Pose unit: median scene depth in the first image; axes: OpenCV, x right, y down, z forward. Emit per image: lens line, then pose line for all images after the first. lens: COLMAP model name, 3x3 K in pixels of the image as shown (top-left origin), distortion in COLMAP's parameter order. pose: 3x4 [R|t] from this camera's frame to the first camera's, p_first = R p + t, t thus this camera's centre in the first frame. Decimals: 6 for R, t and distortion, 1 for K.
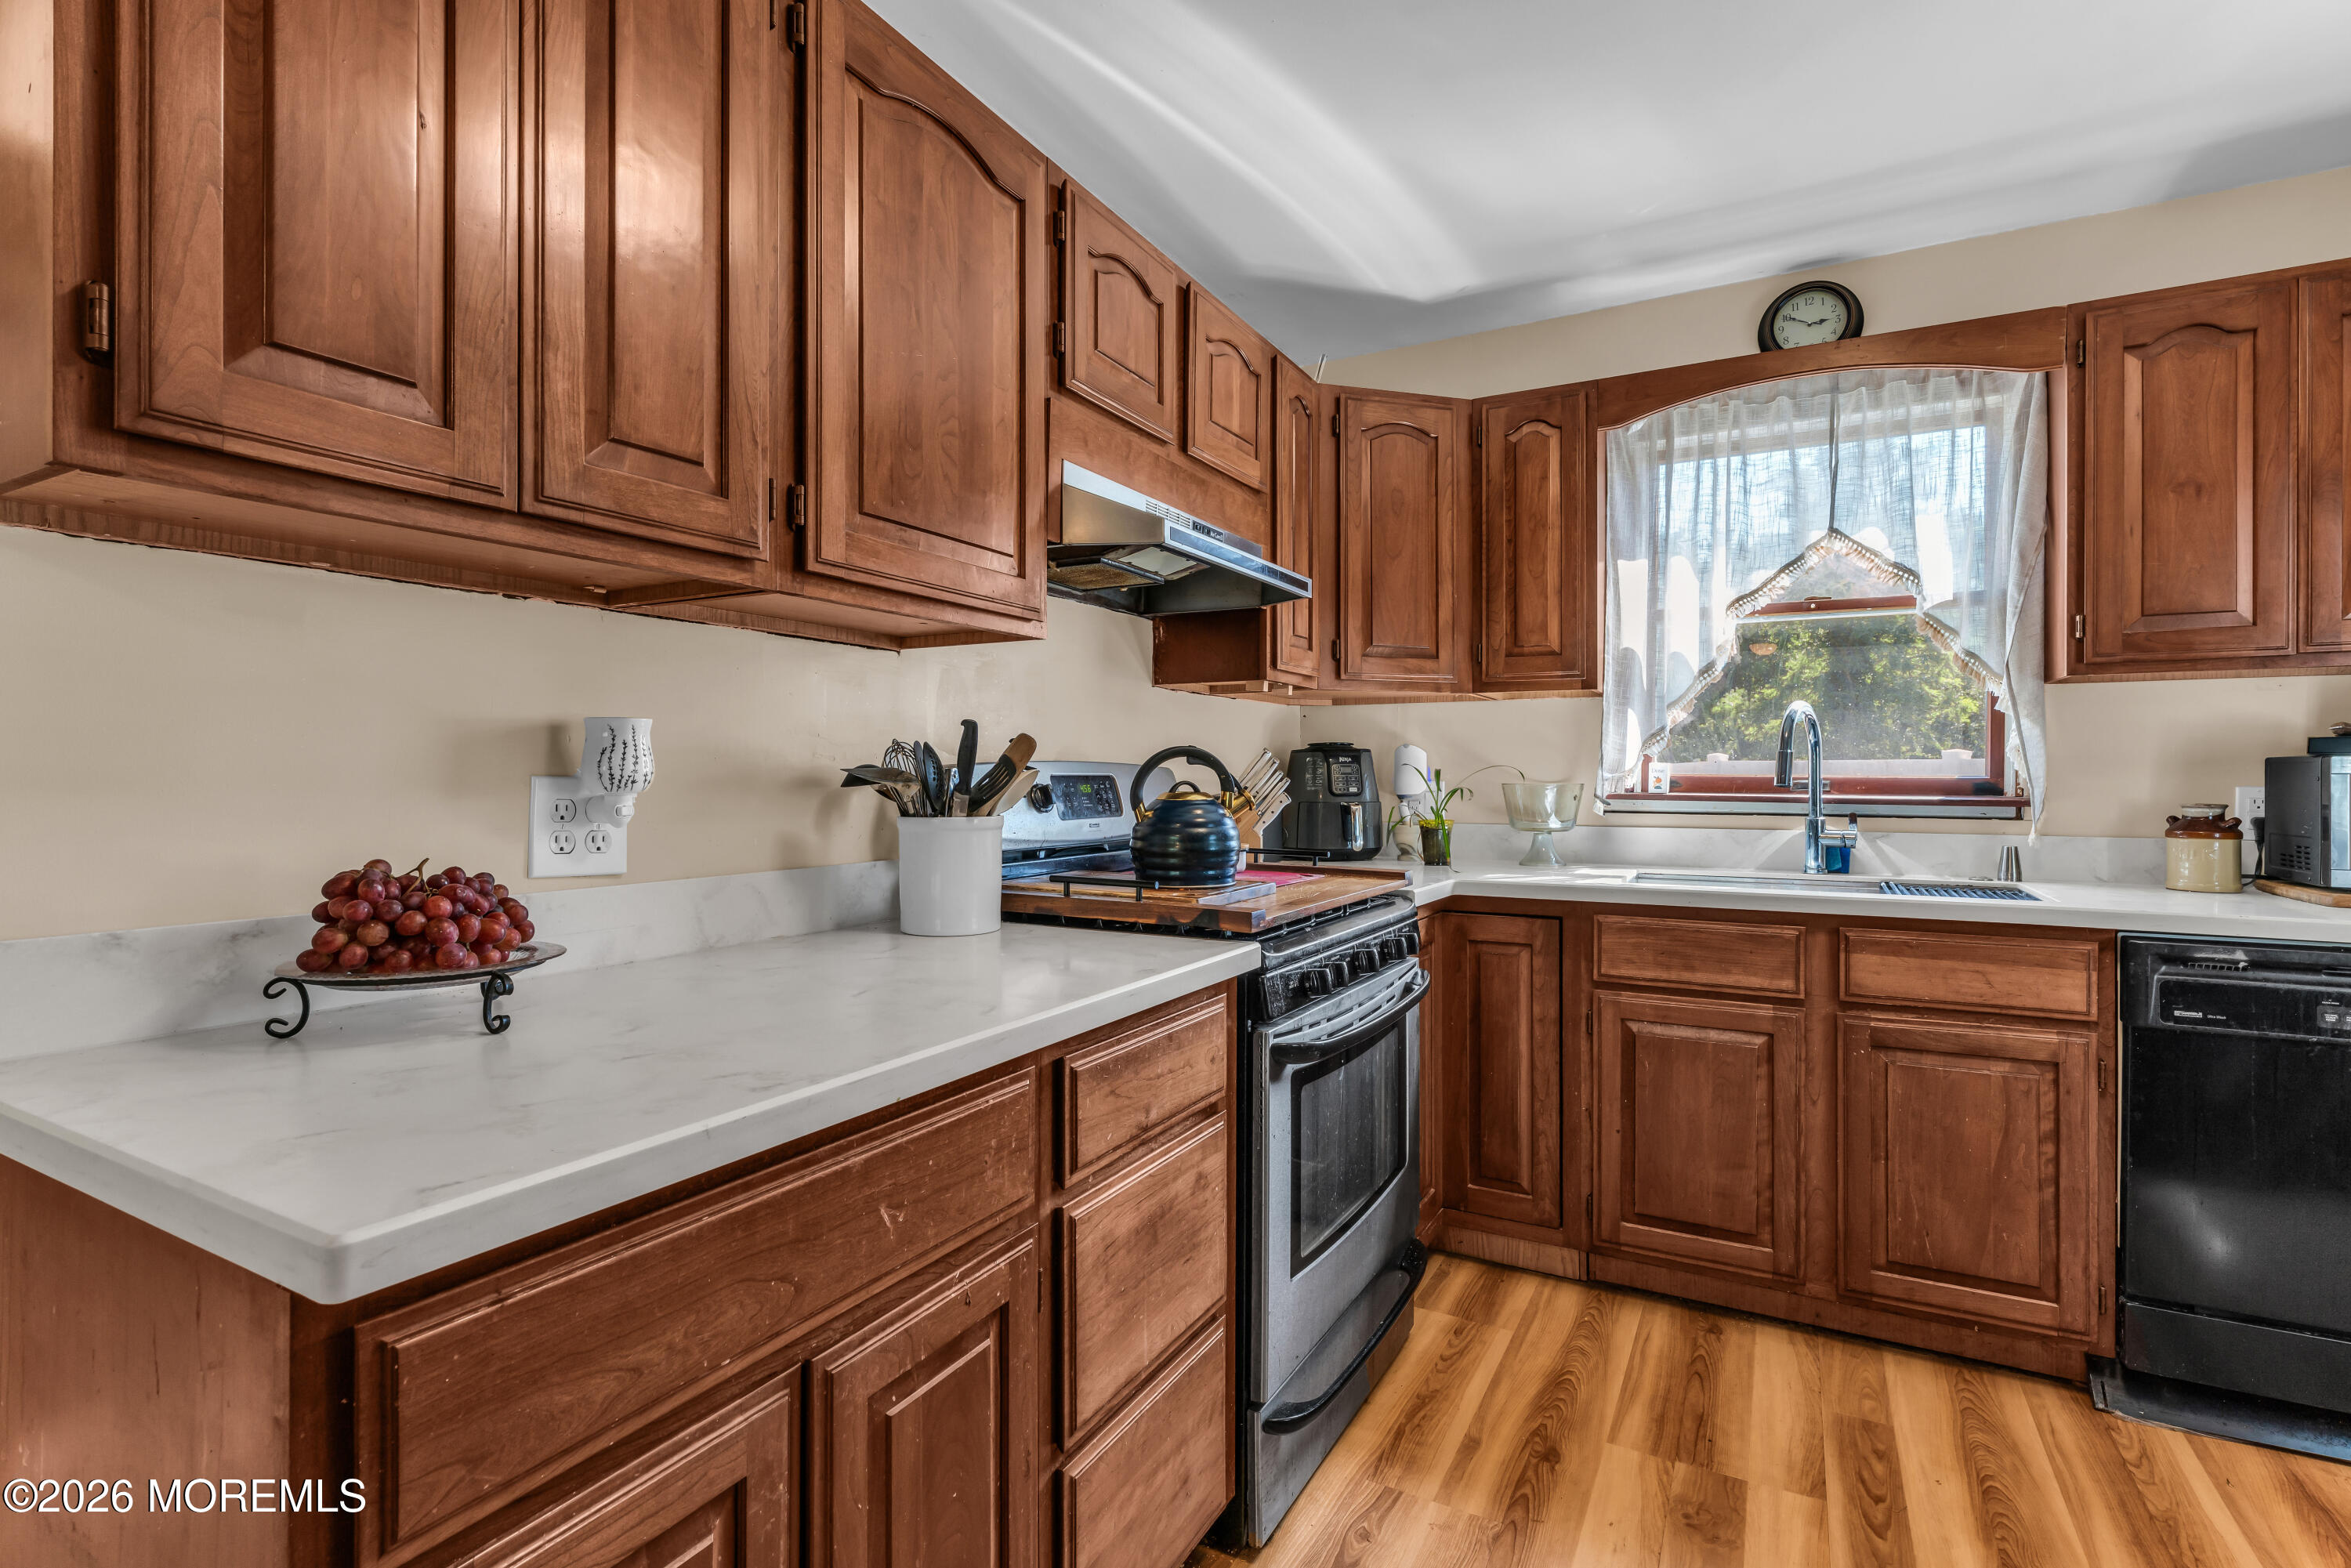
lens RADIAL K [[1095.2, 0, 1176.8], [0, 1095.2, 776.5], [0, 0, 1]] dist [-0.003002, 0.000599]
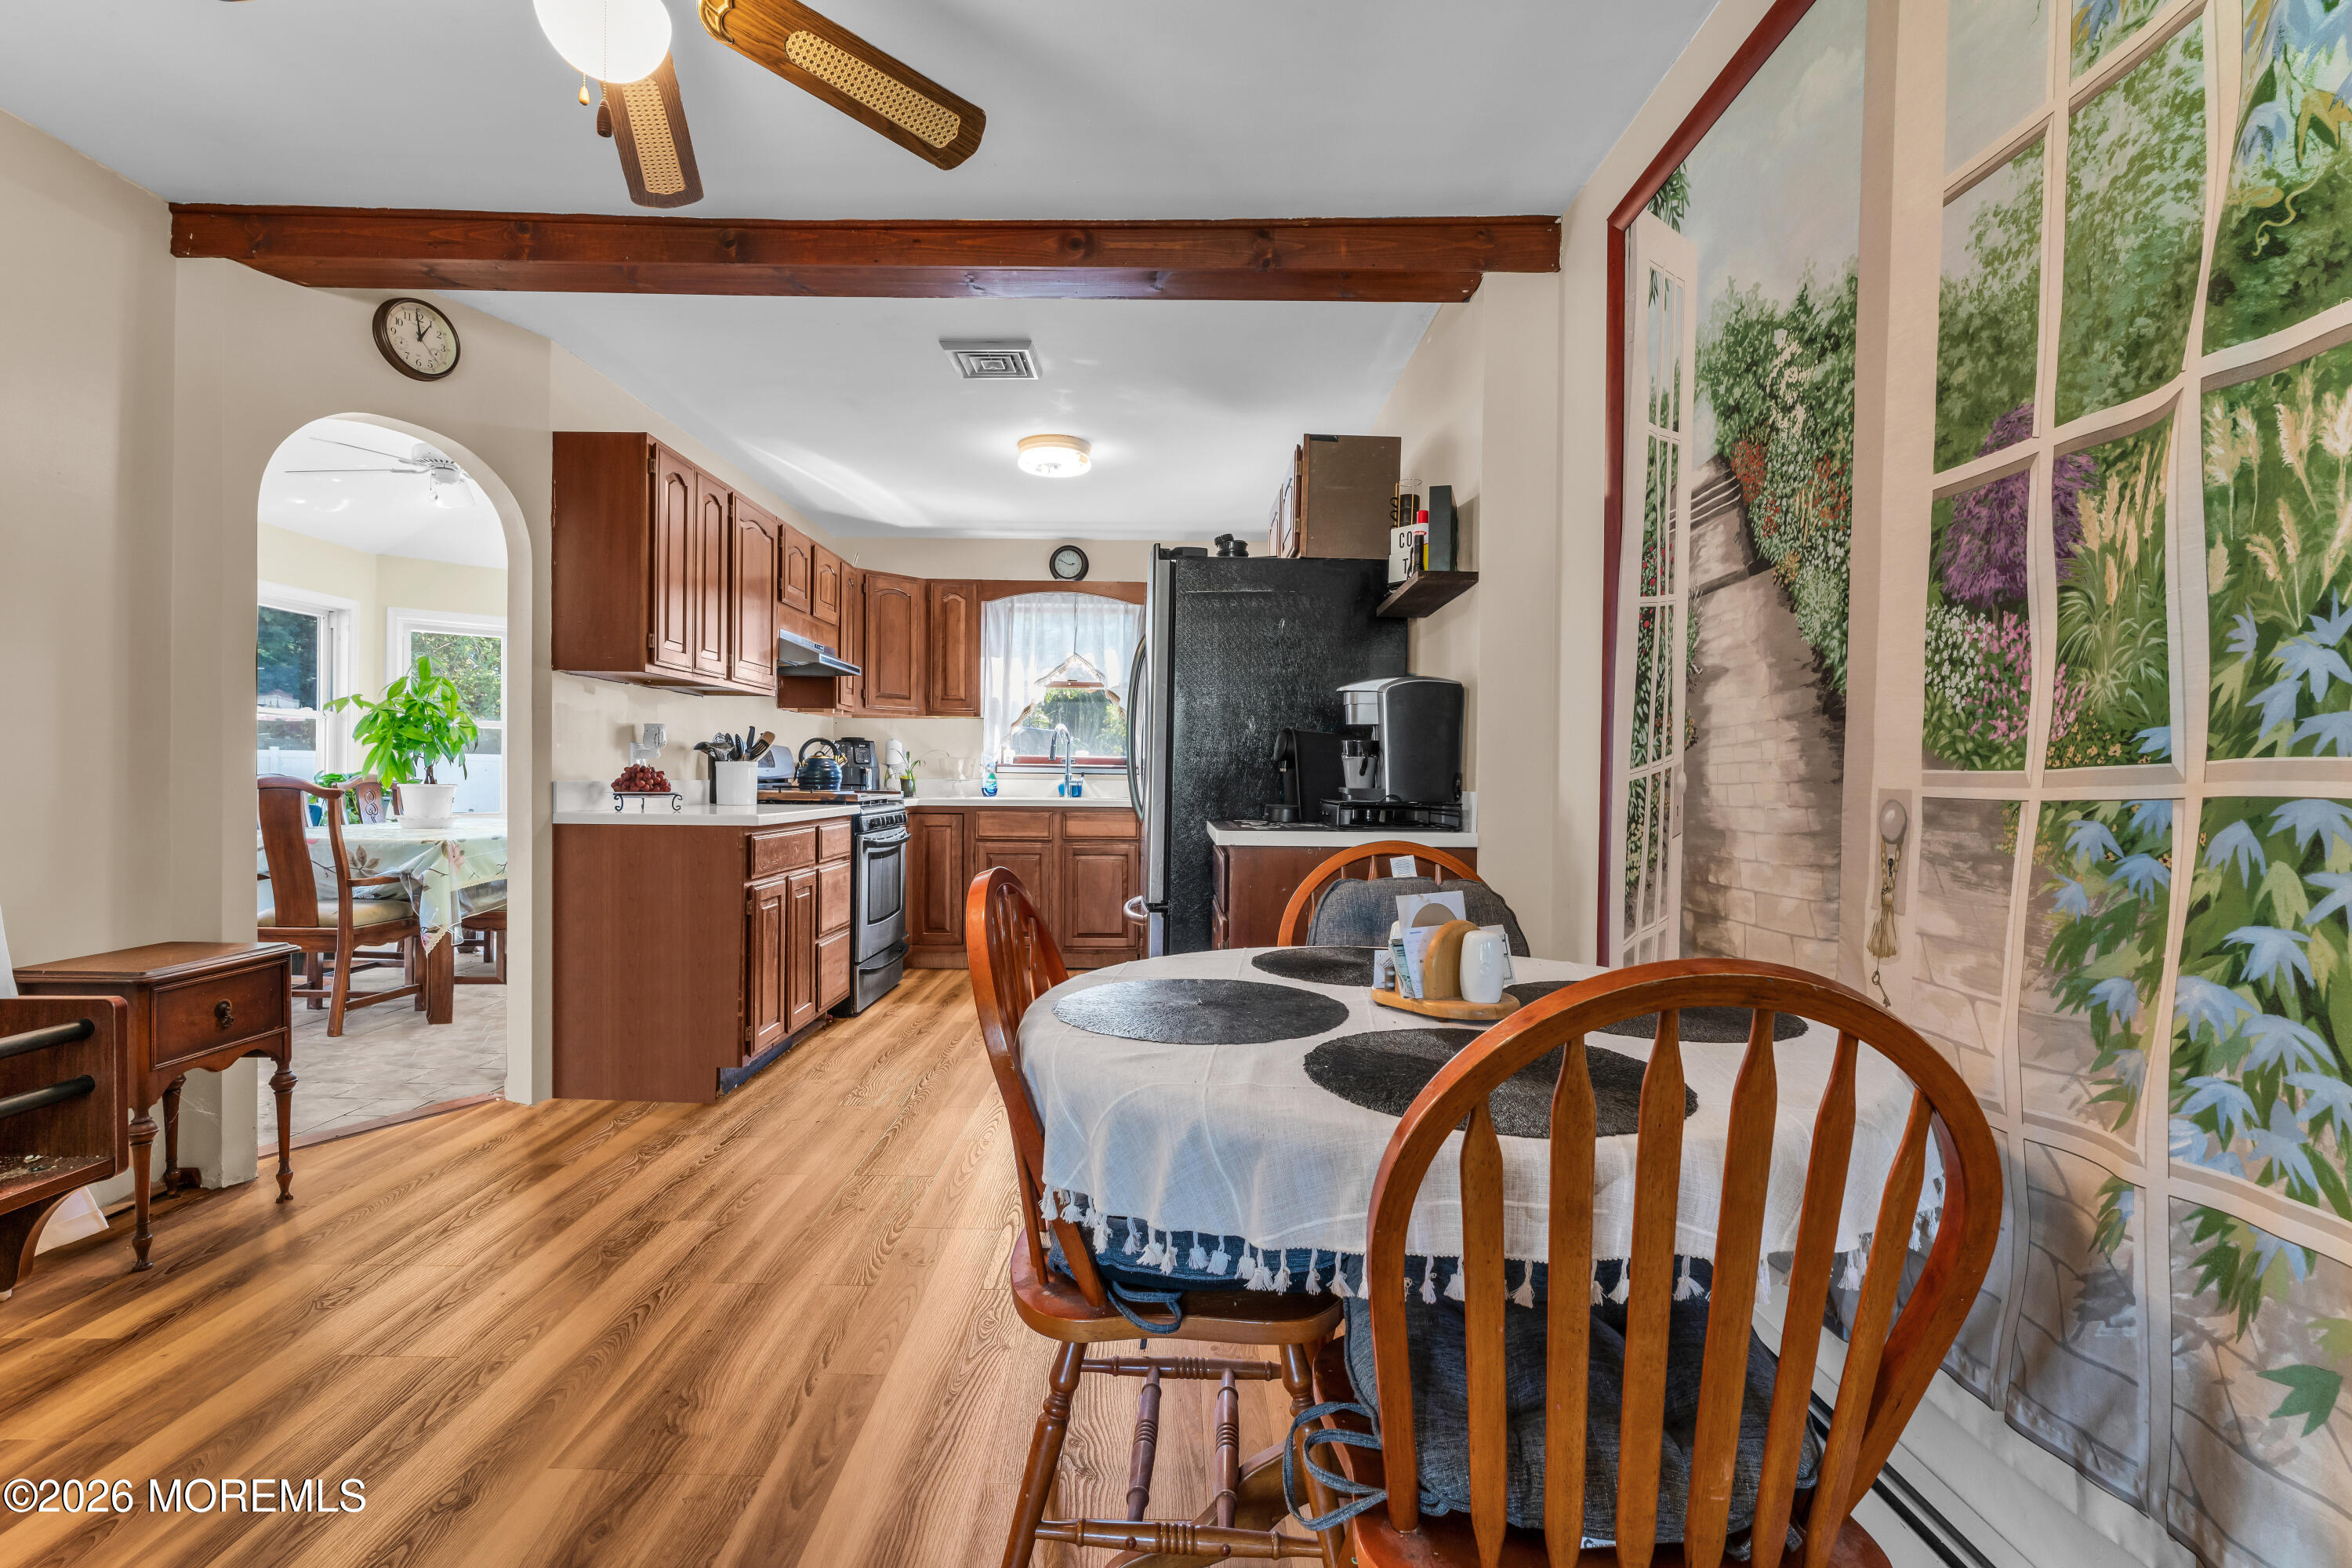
lens RADIAL K [[1098.8, 0, 1171.7], [0, 1098.8, 788.1], [0, 0, 1]] dist [-0.001659, -0.000370]
pose [[0.876628, 0.001569, 0.481167, -0.433842], [-0.007712, 0.999912, 0.010790, 0.048845], [-0.481107, -0.013170, 0.876563, -1.417969]]
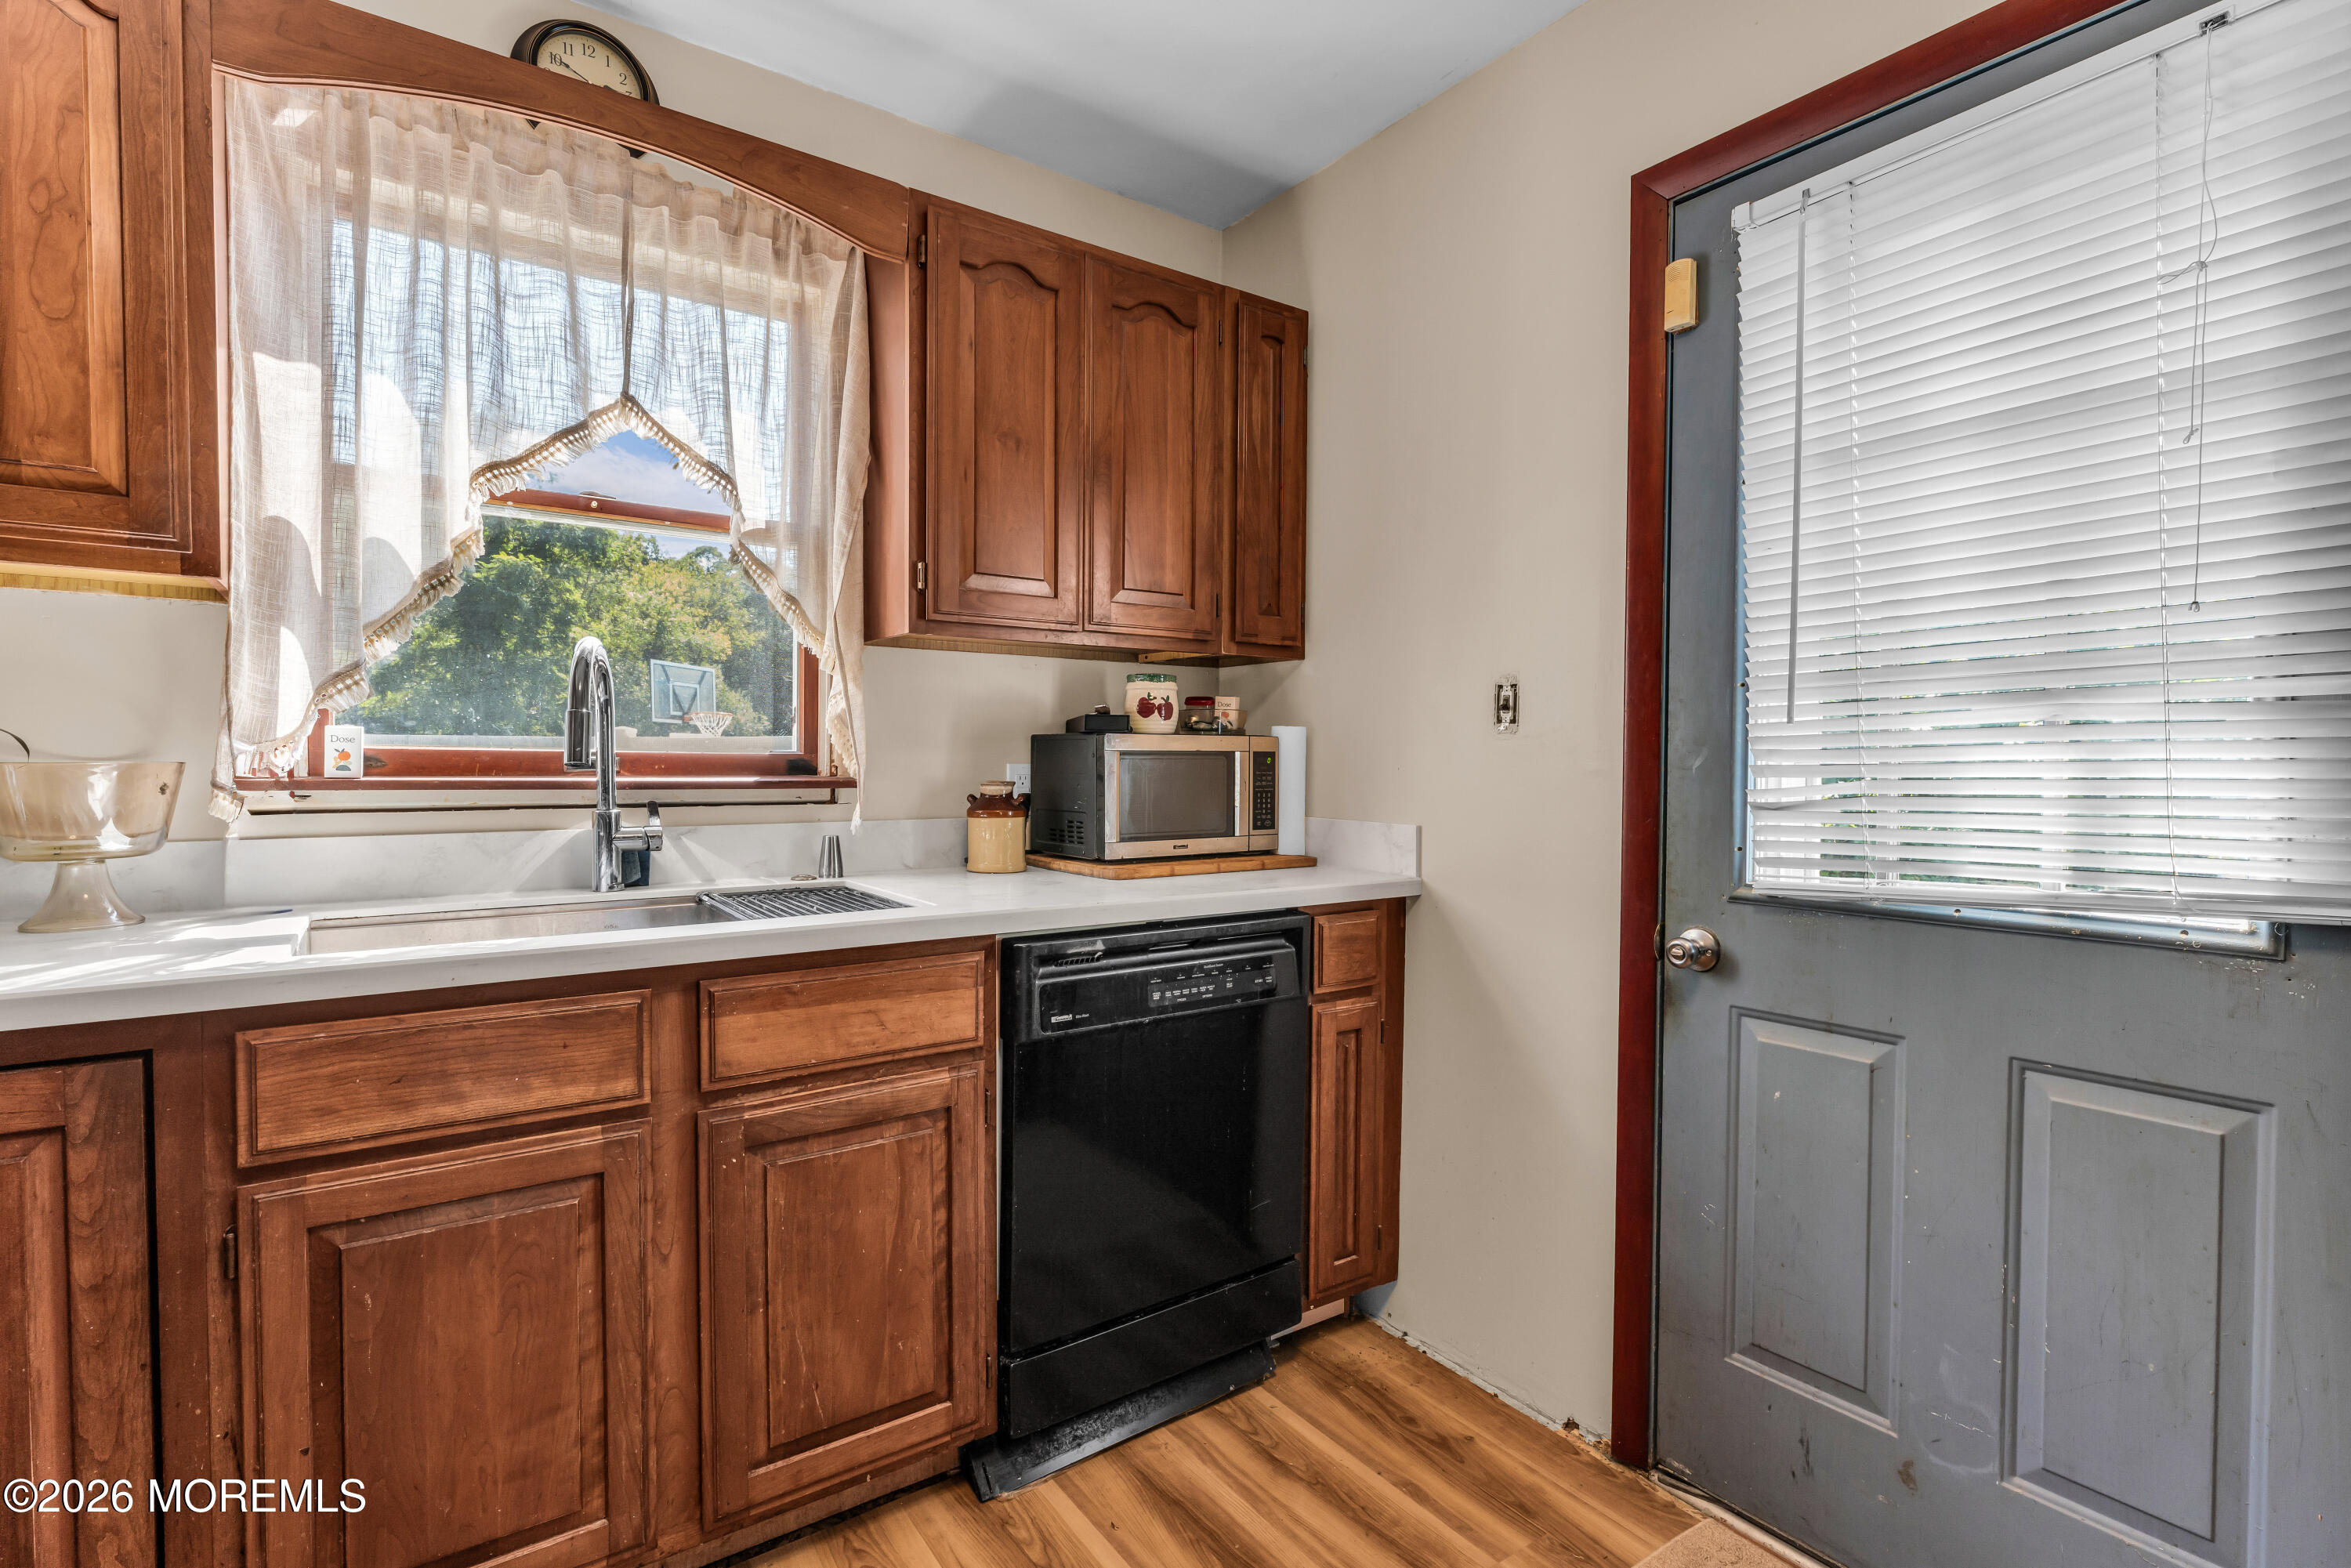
lens RADIAL K [[1098.3, 0, 1171.2], [0, 1098.3, 788.1], [0, 0, 1]] dist [-0.001659, -0.000370]
pose [[0.438294, -0.023416, 0.898527, 0.138760], [-0.003867, 0.999602, 0.027937, 0.003520], [-0.898823, -0.015719, 0.438029, 0.448099]]
